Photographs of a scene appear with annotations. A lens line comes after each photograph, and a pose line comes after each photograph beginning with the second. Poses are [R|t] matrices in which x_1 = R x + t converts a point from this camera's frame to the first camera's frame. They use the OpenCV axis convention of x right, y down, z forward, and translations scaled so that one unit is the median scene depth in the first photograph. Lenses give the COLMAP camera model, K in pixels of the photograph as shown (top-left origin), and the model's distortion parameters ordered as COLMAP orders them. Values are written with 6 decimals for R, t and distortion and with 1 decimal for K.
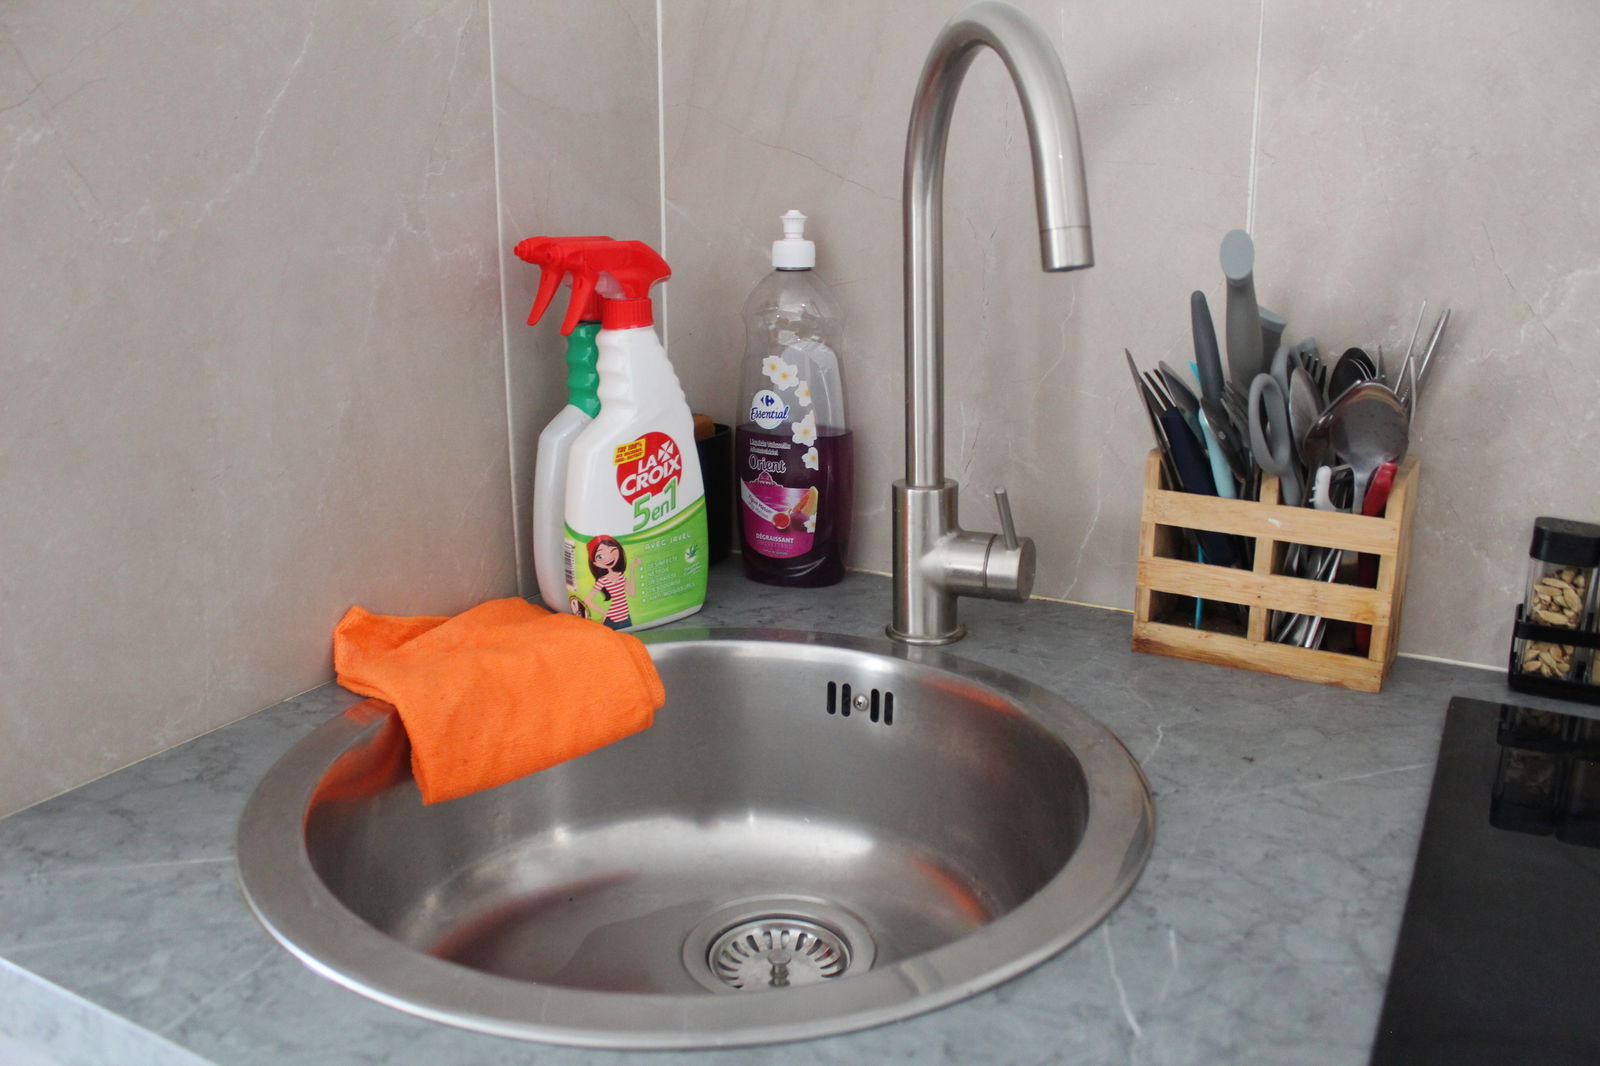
lens RADIAL K [[1371.6, 0, 800.0], [0, 1371.6, 533.0], [0, 0, 1]] dist [-0.197947, 0.200695]
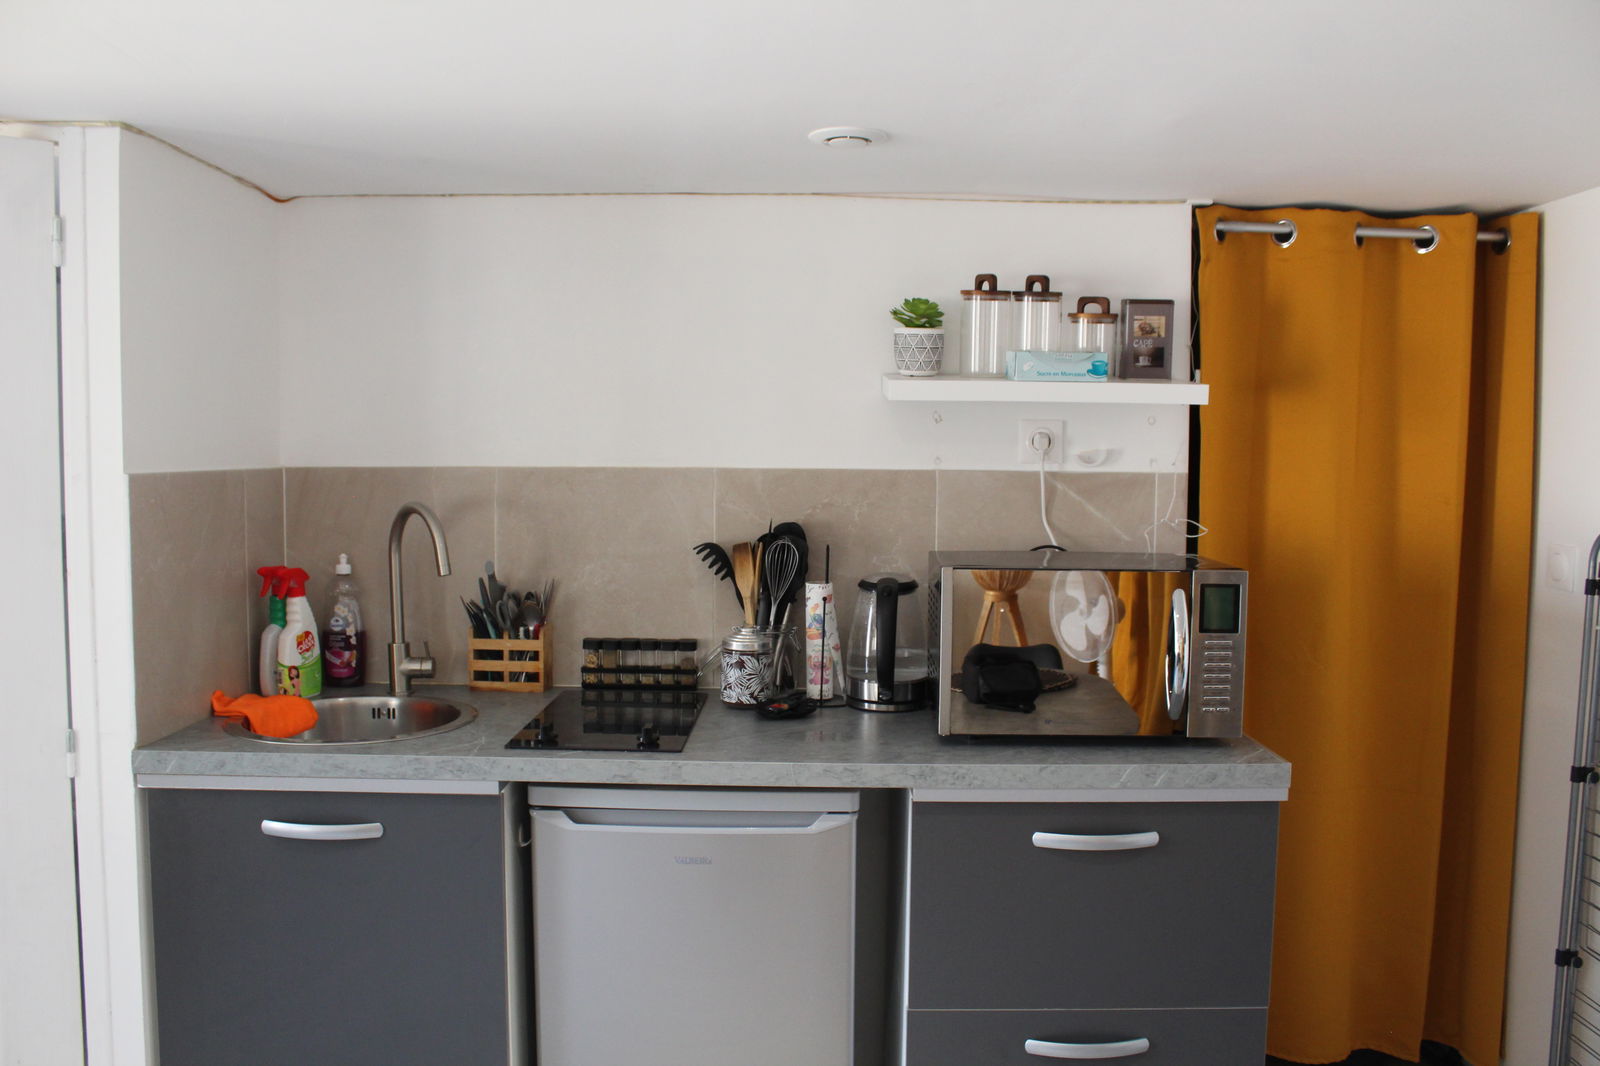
lens RADIAL K [[1371.6, 0, 800.0], [0, 1371.6, 533.0], [0, 0, 1]] dist [-0.197947, 0.200695]
pose [[0.882895, -0.022646, 0.469024, -0.540143], [0.112871, 0.979787, -0.165162, 0.332099], [-0.455803, 0.198760, 0.867605, -2.141018]]
